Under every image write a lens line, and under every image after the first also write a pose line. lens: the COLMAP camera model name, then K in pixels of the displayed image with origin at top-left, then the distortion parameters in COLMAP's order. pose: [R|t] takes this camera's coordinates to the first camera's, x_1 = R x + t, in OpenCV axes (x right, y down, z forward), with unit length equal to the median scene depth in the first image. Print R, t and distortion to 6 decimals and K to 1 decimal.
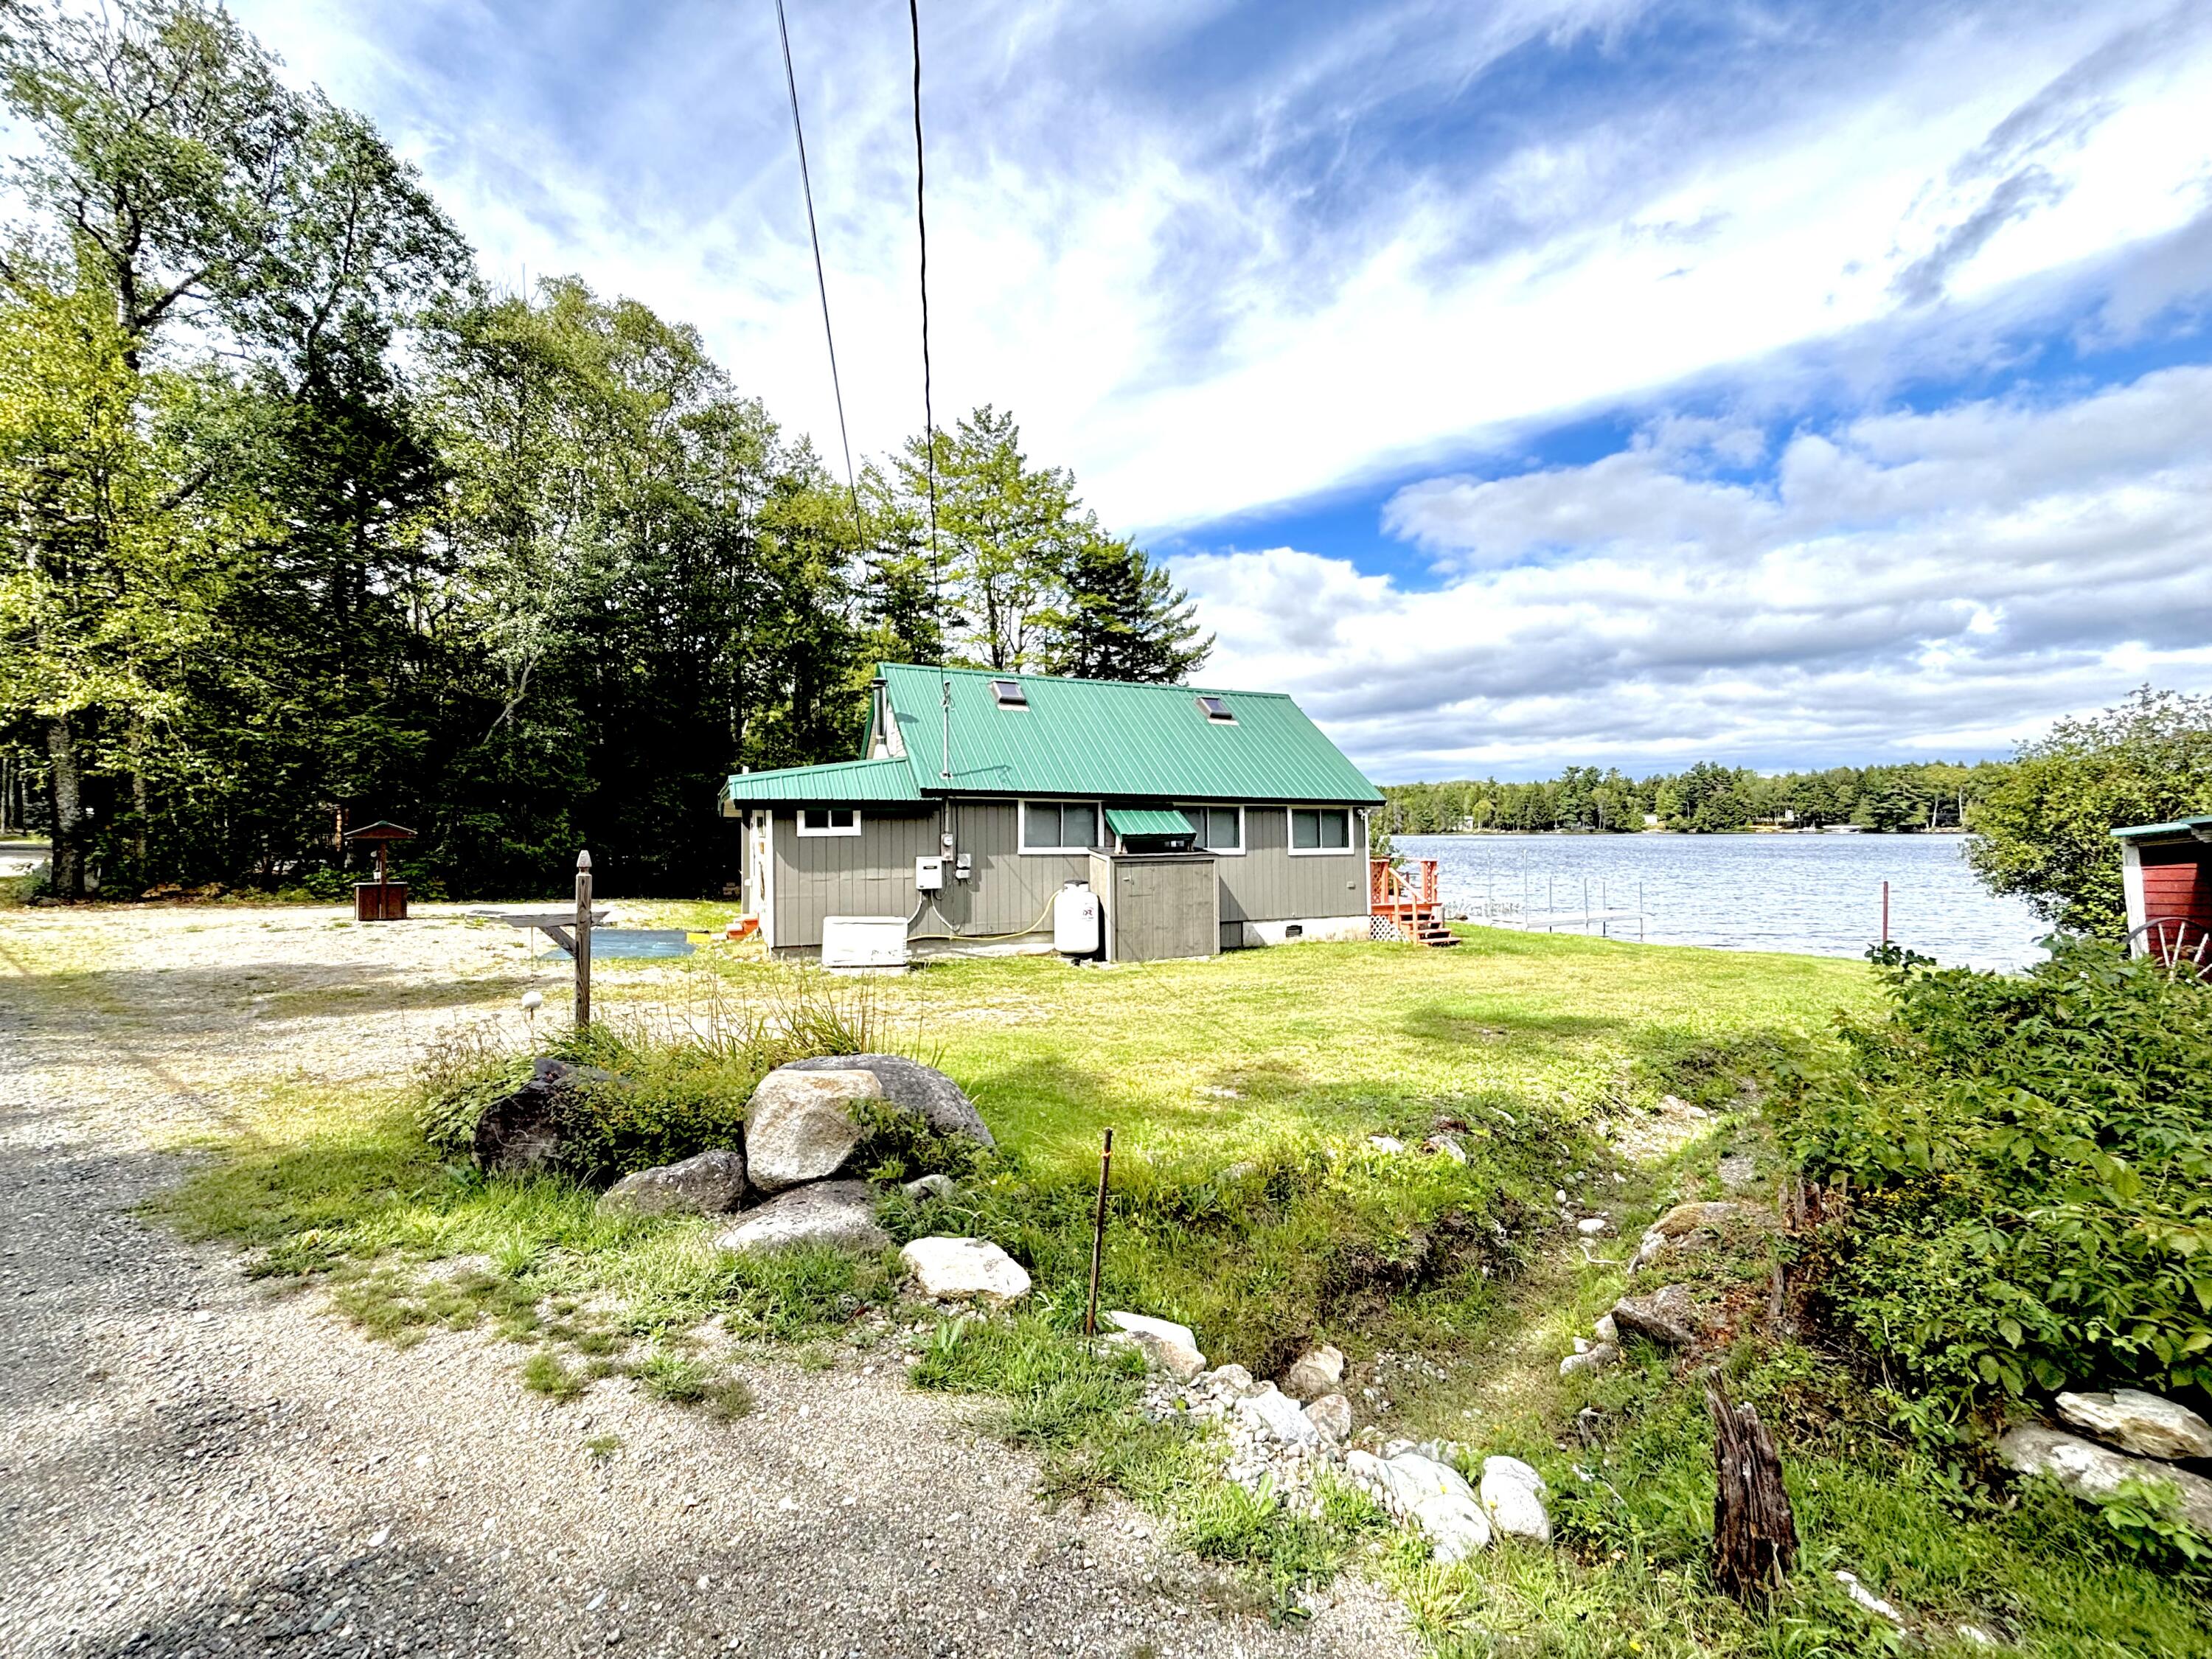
lens RADIAL K [[886.4, 0, 1116.8], [0, 886.4, 840.0], [0, 0, 1]] dist [0.001078, 0.000028]
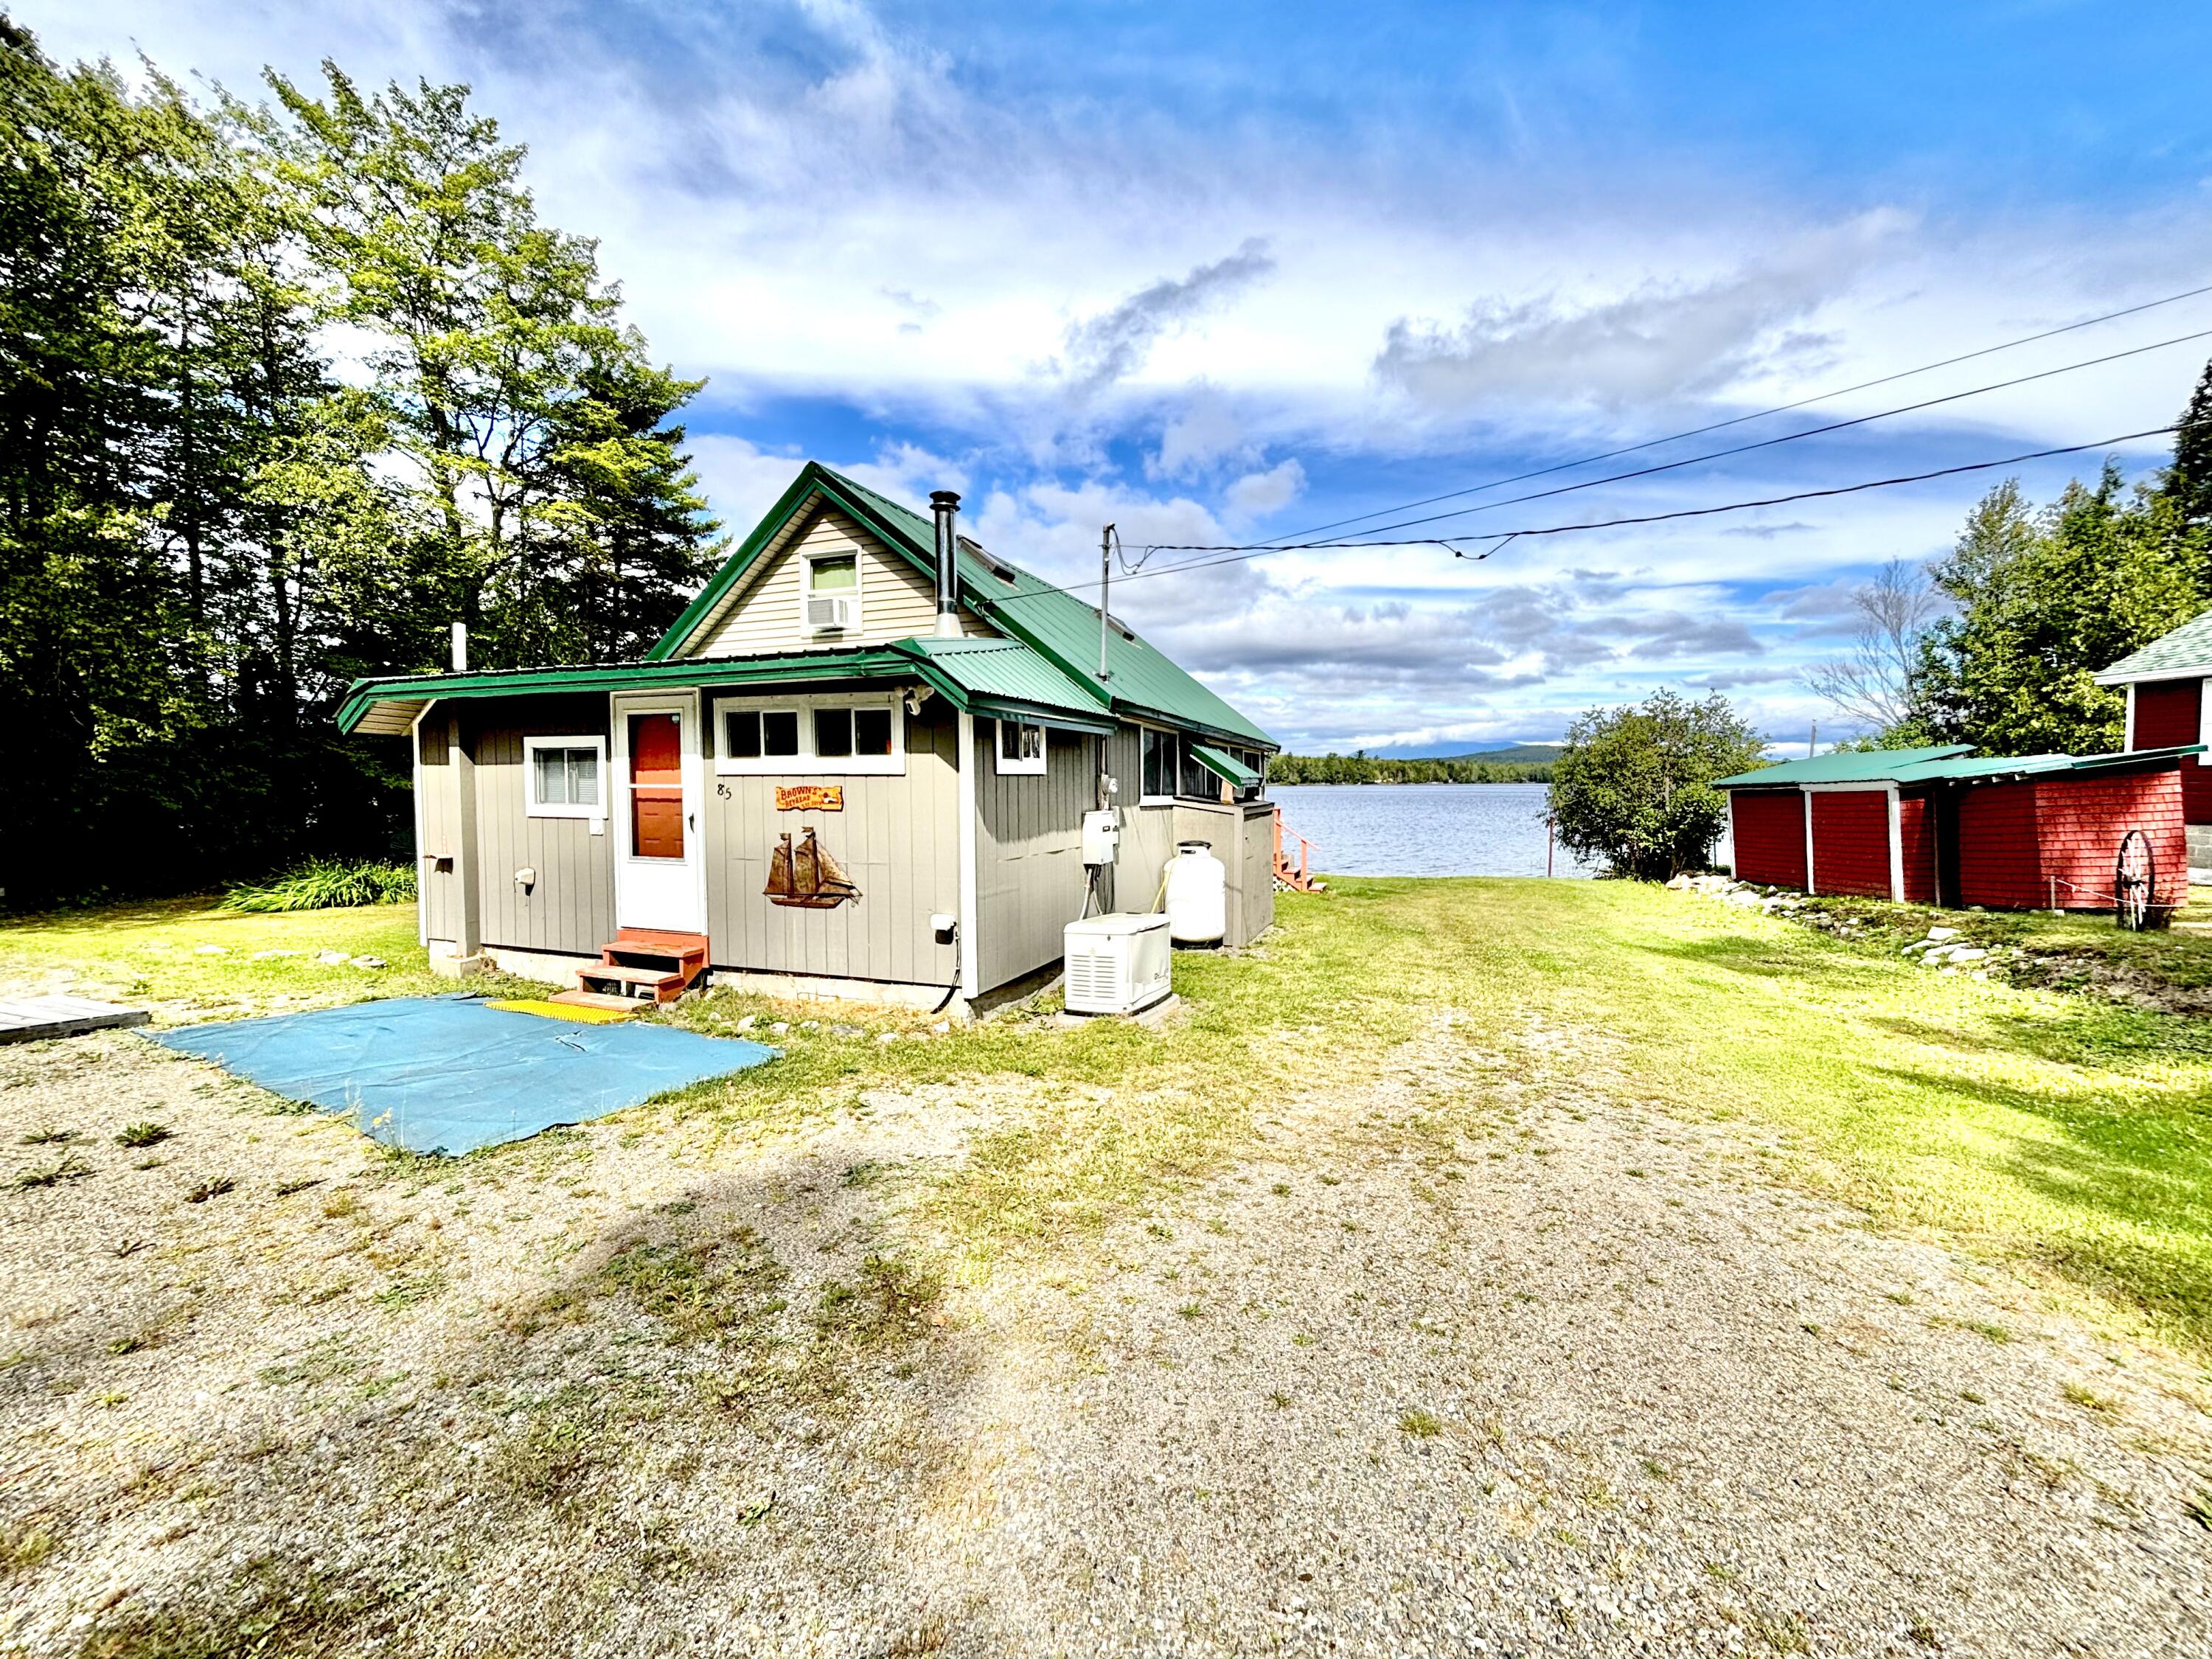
lens RADIAL K [[886.4, 0, 1116.8], [0, 886.4, 840.0], [0, 0, 1]] dist [0.001078, 0.000028]
pose [[0.668968, -0.016815, 0.743101, -0.564250], [-0.017579, 0.999107, 0.038433, 0.012191], [-0.743083, -0.038774, 0.668075, 0.438380]]
